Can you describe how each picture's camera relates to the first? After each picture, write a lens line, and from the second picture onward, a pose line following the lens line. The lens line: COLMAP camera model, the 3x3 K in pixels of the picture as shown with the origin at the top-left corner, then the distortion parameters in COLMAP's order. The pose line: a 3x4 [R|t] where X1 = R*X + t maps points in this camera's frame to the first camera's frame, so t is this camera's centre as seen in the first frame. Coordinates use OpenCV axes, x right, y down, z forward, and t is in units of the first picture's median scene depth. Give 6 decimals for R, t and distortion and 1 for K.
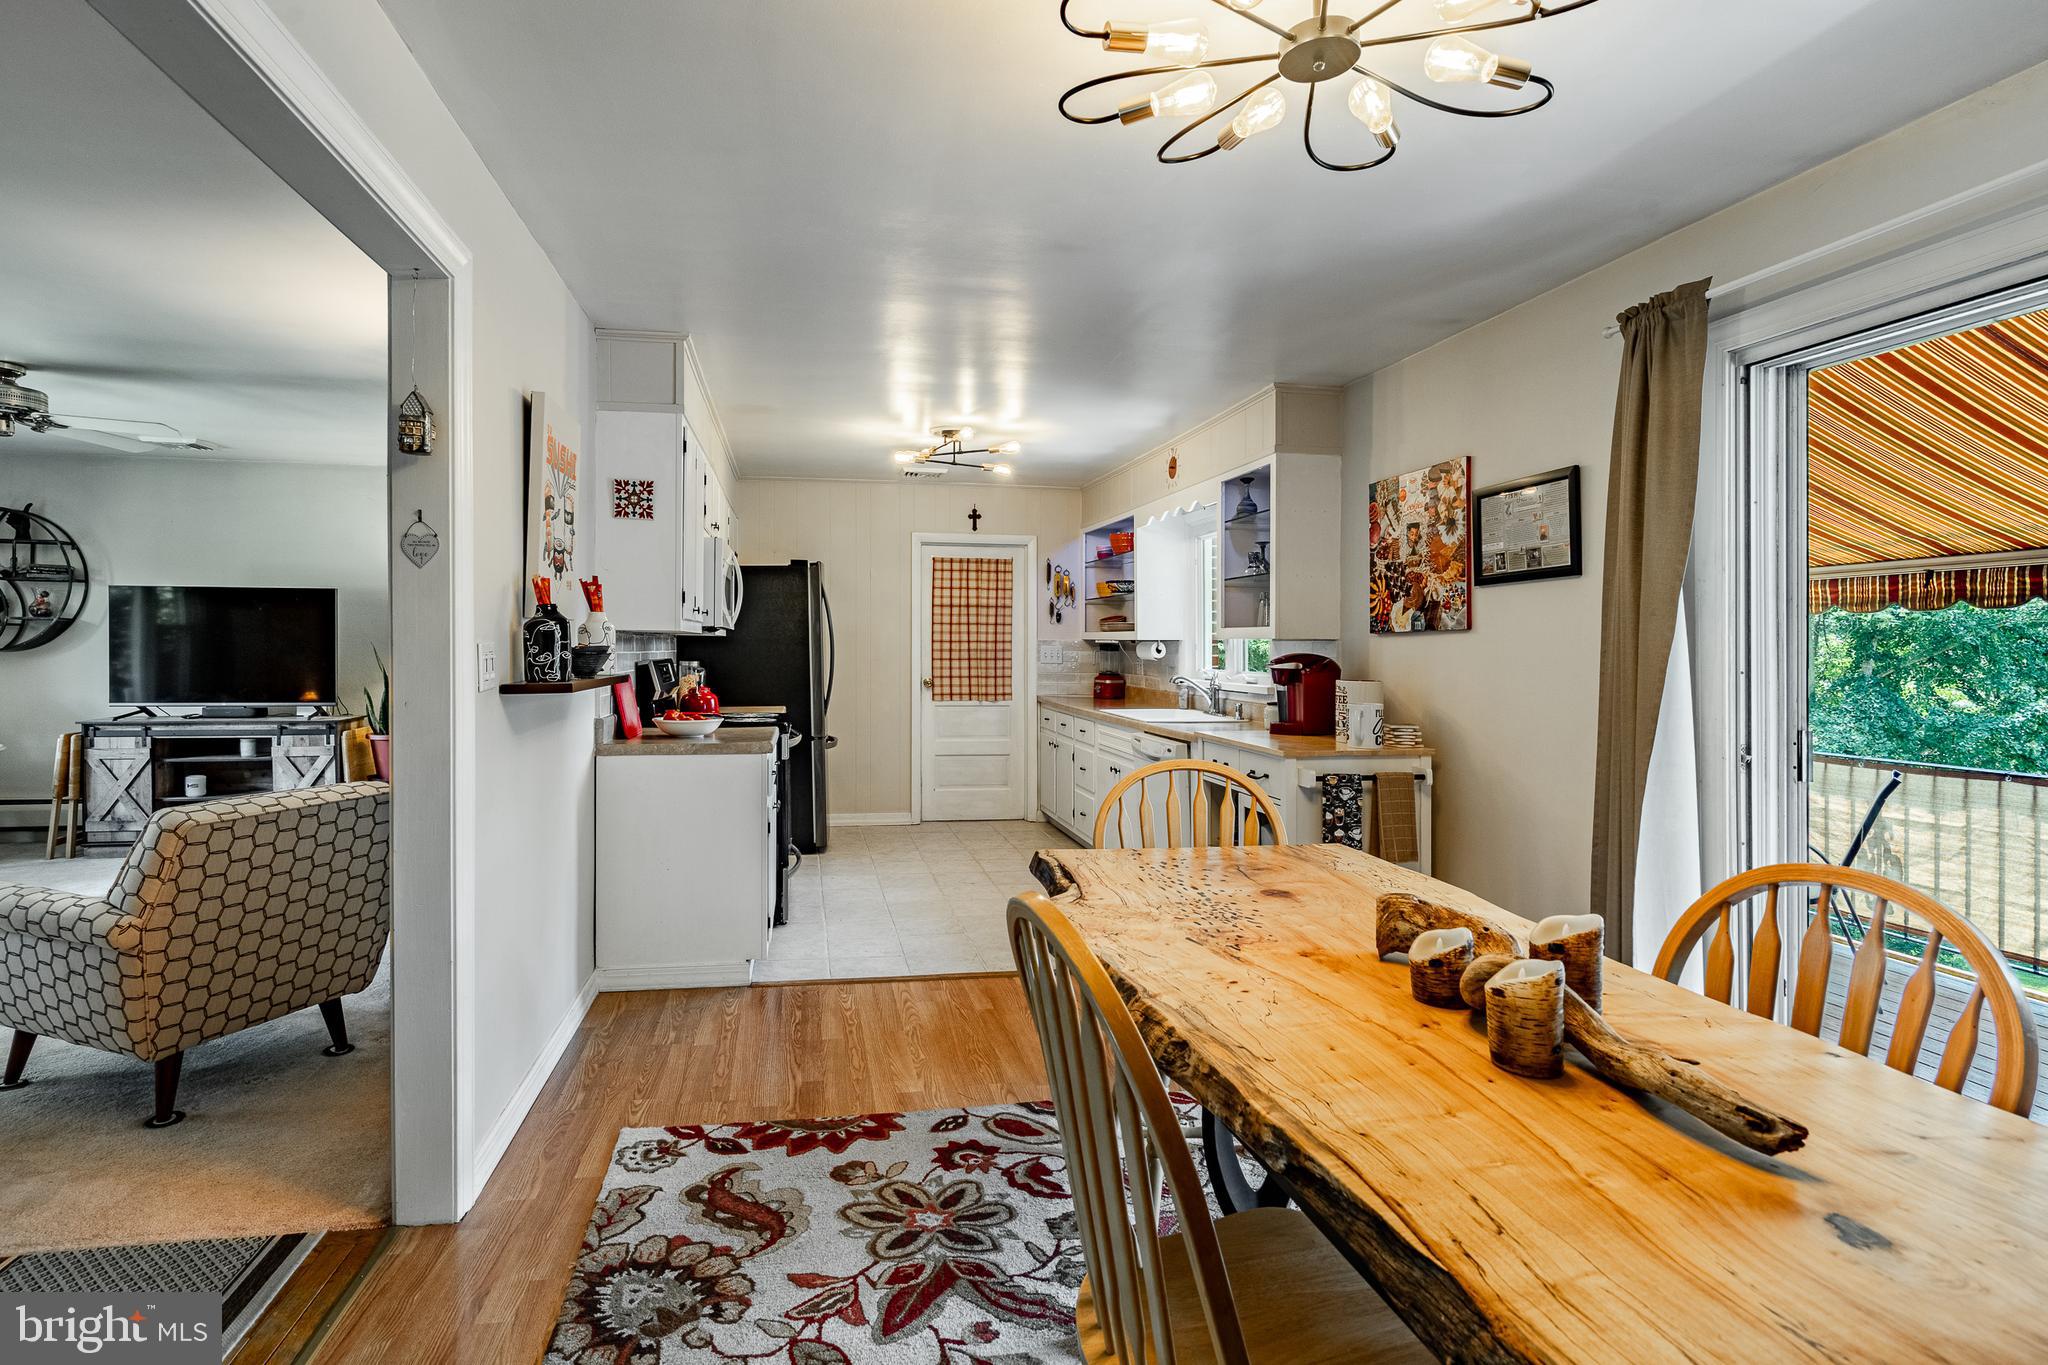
lens RADIAL K [[1039.8, 0, 969.9], [0, 1039.8, 639.6], [0, 0, 1]] dist [0.002655, -0.000658]
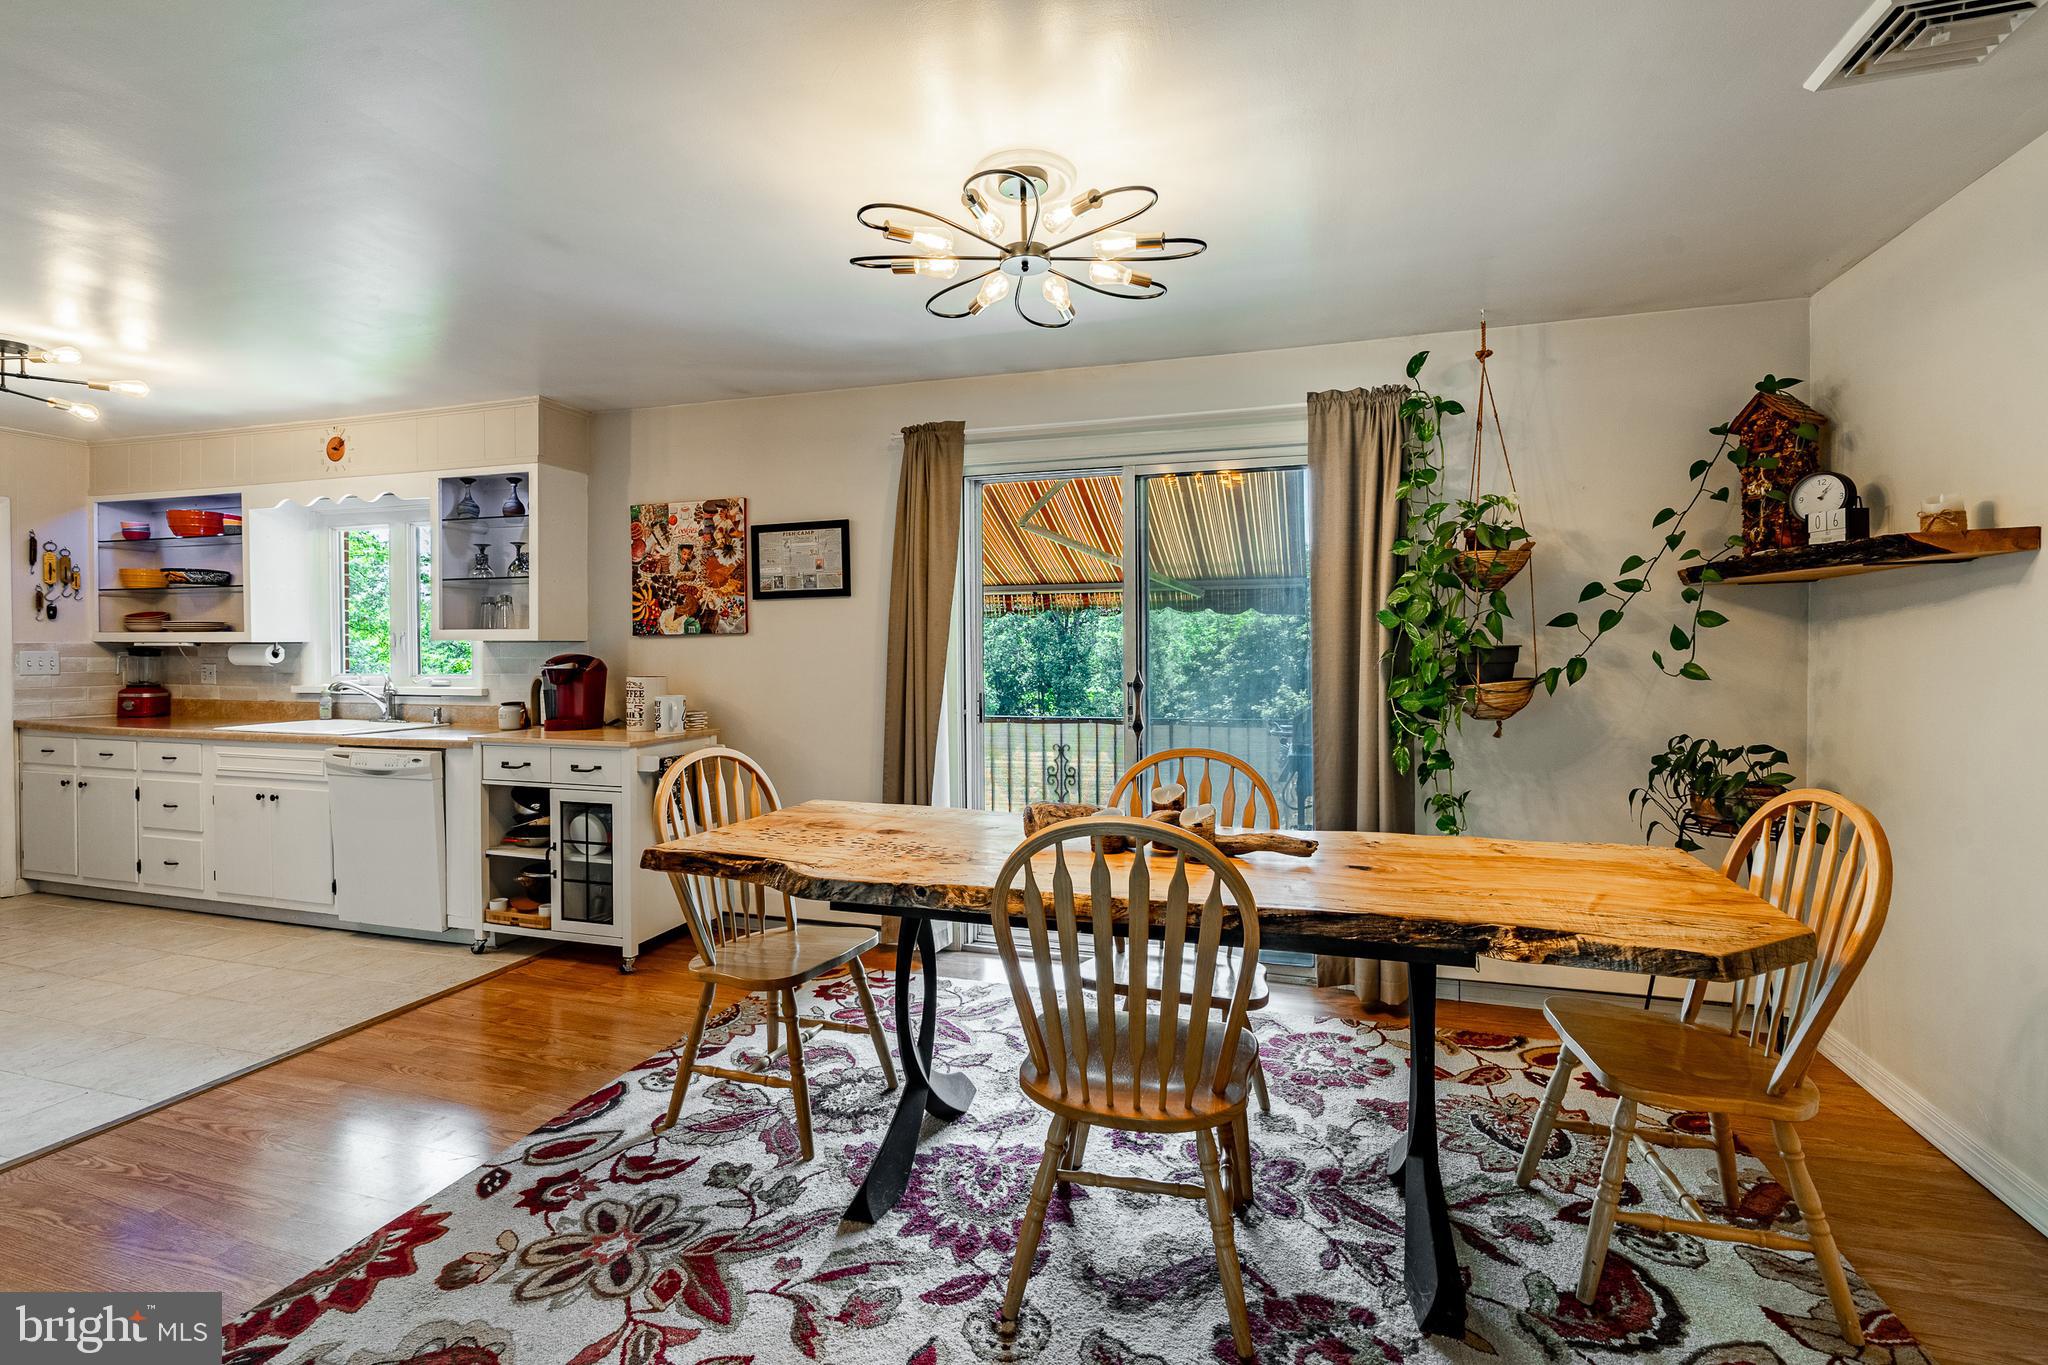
lens RADIAL K [[938.5, 0, 1032.5], [0, 938.5, 645.0], [0, 0, 1]] dist [-0.008624, 0.002398]
pose [[0.444105, -0.008263, 0.895937, -0.371059], [0.002345, 0.999965, 0.008060, -0.003292], [-0.895972, -0.001478, 0.444109, 0.156300]]
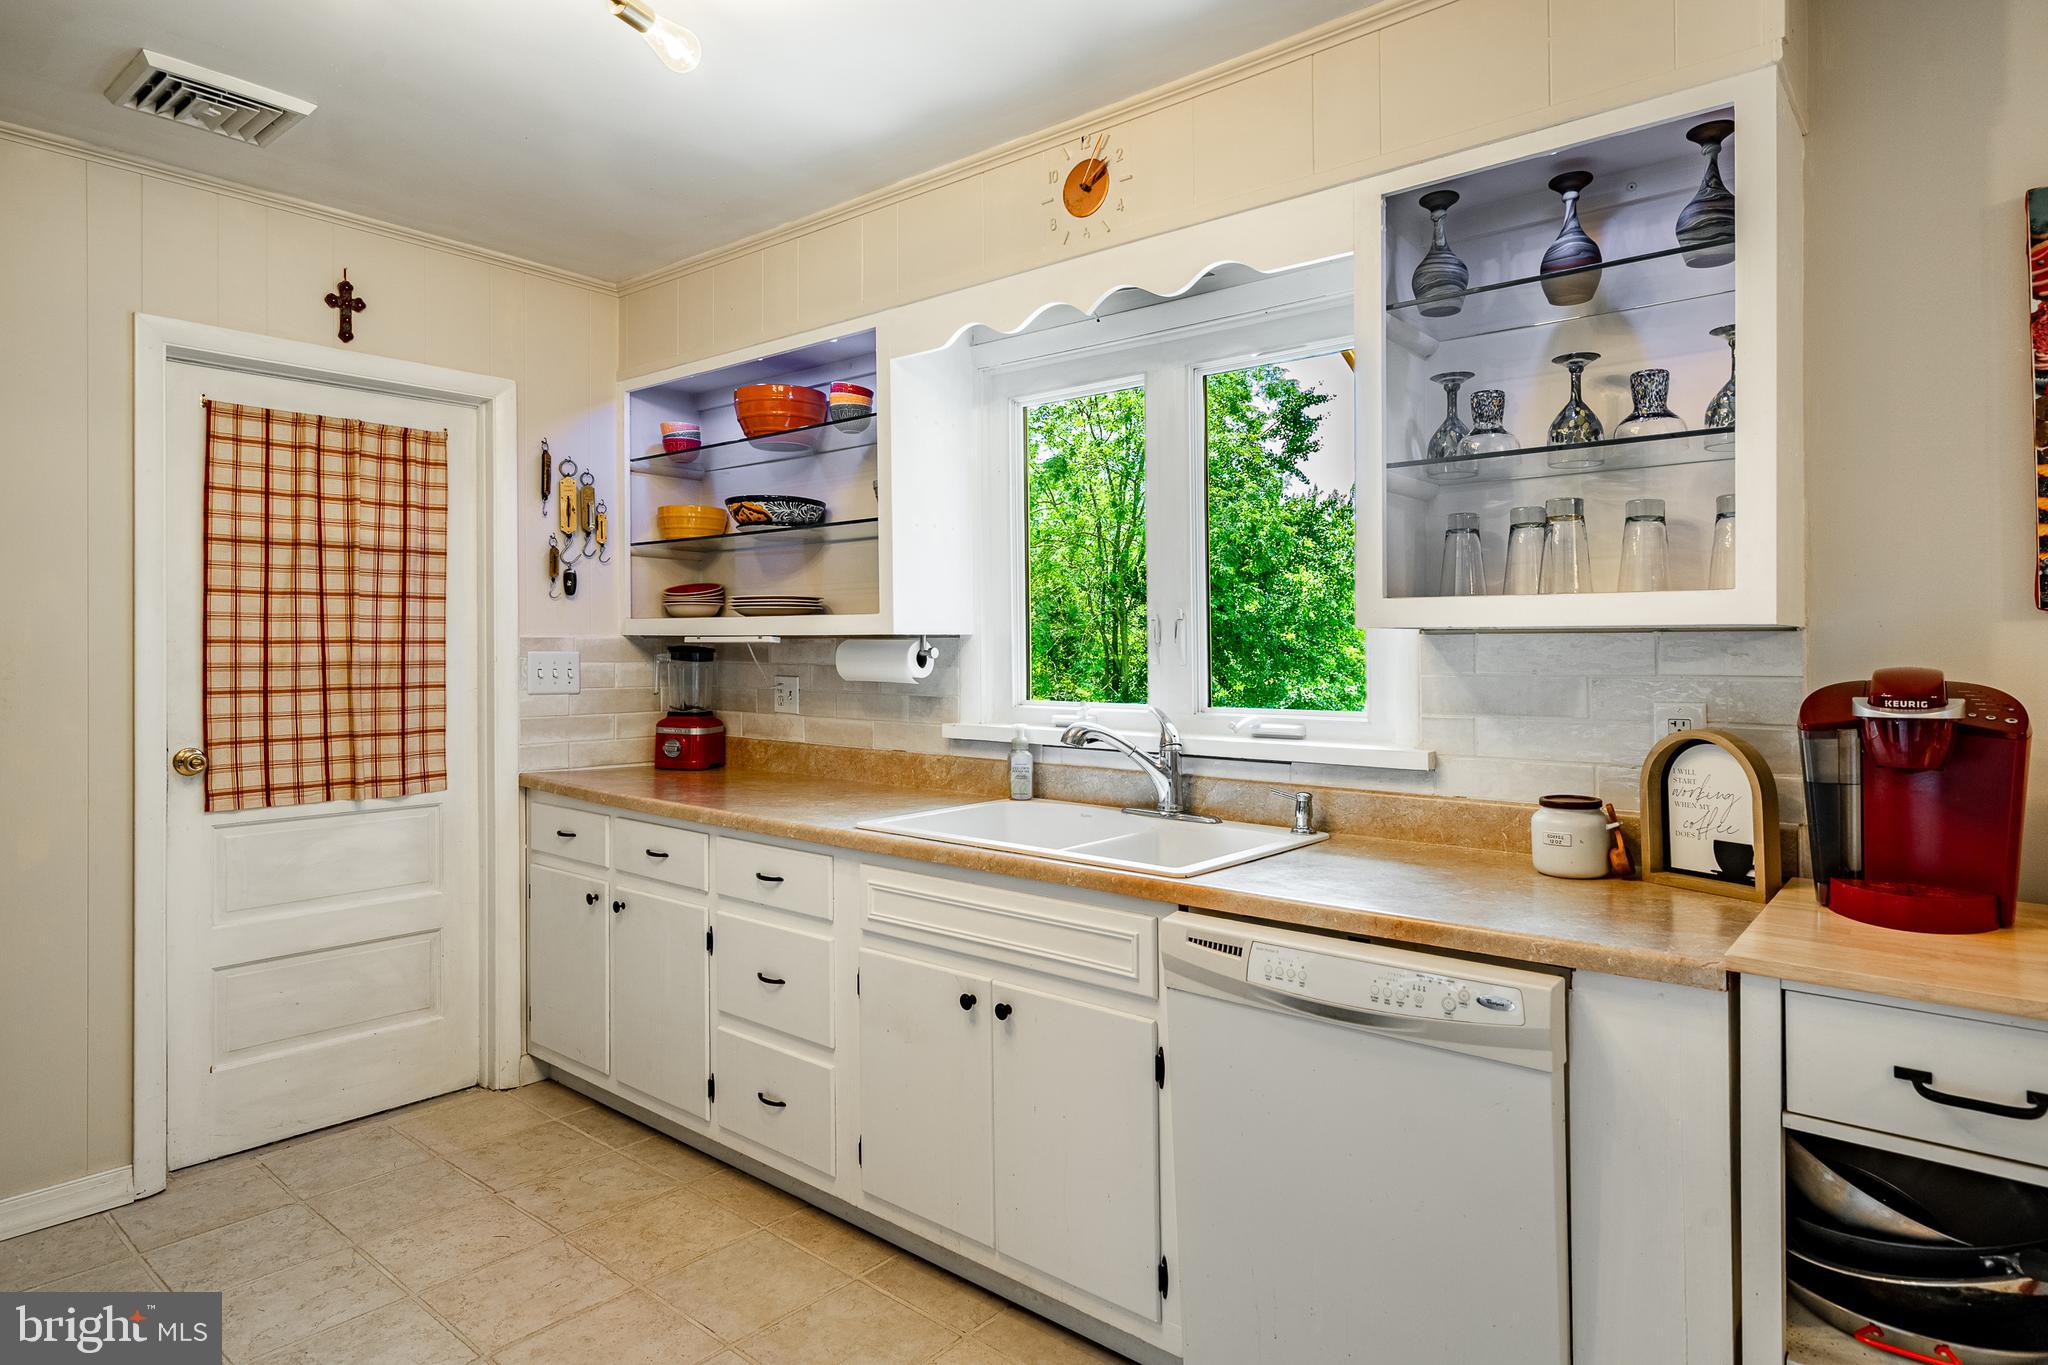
lens RADIAL K [[1161.0, 0, 1009.9], [0, 1161.0, 635.5], [0, 0, 1]] dist [0.003274, 0.001835]
pose [[0.766351, -0.001589, 0.642420, -0.148540], [0.003542, 0.999992, -0.001752, 0.002436], [-0.642412, 0.003618, 0.766351, 0.988323]]
